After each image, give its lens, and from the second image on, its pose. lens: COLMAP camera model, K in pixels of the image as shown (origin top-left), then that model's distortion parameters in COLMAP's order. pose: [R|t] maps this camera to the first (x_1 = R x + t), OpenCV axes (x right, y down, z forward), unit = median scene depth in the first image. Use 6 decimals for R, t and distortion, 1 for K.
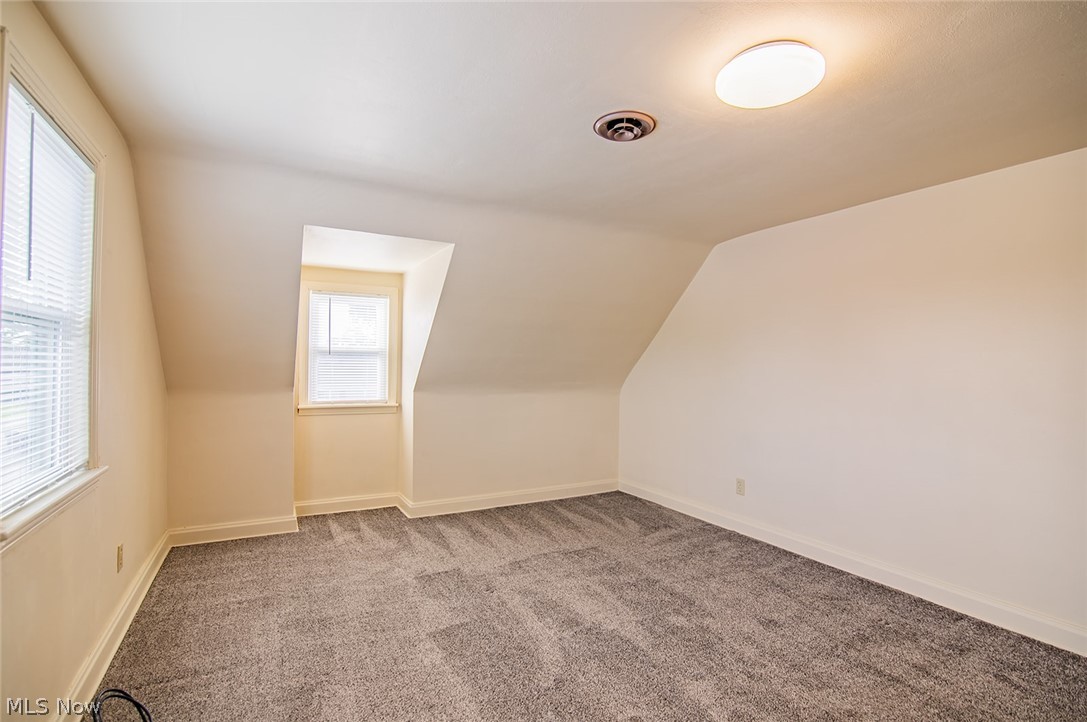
lens RADIAL K [[507.3, 0, 546.2], [0, 507.3, 357.9], [0, 0, 1]] dist [-0.023742, 0.002526]
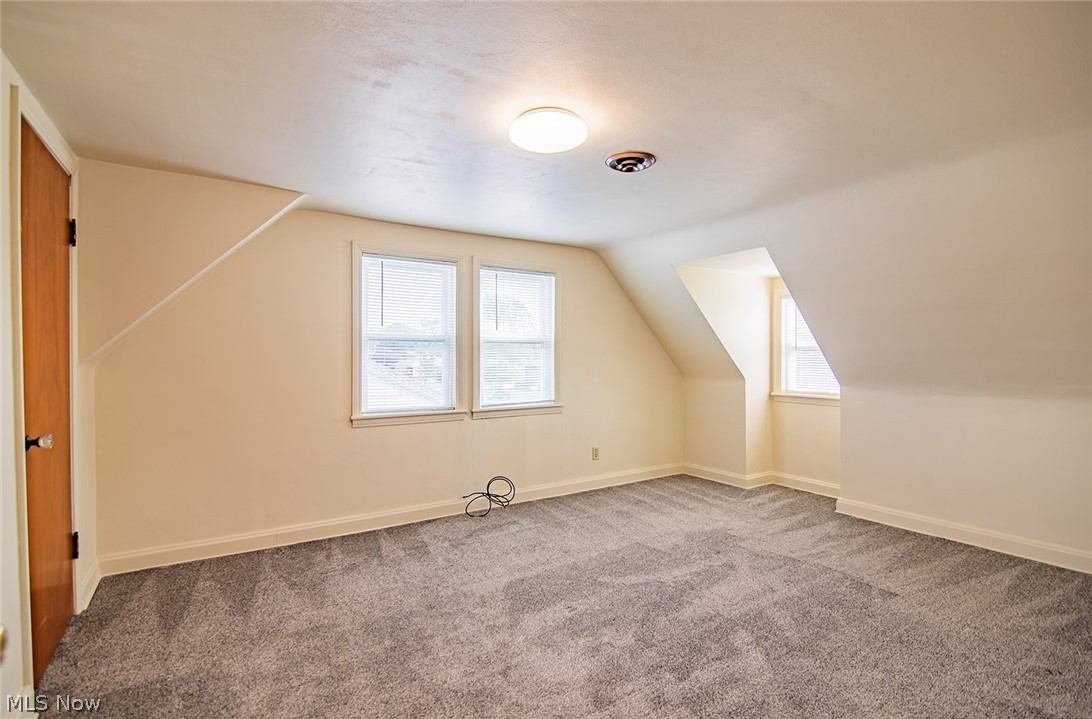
lens RADIAL K [[509.6, 0, 548.5], [0, 509.6, 362.7], [0, 0, 1]] dist [-0.023742, 0.002526]
pose [[0.096423, 0.001054, -0.995340, 0.755718], [0.013342, 0.999908, 0.002352, 0.012851], [0.995251, -0.013507, 0.096400, 0.380939]]
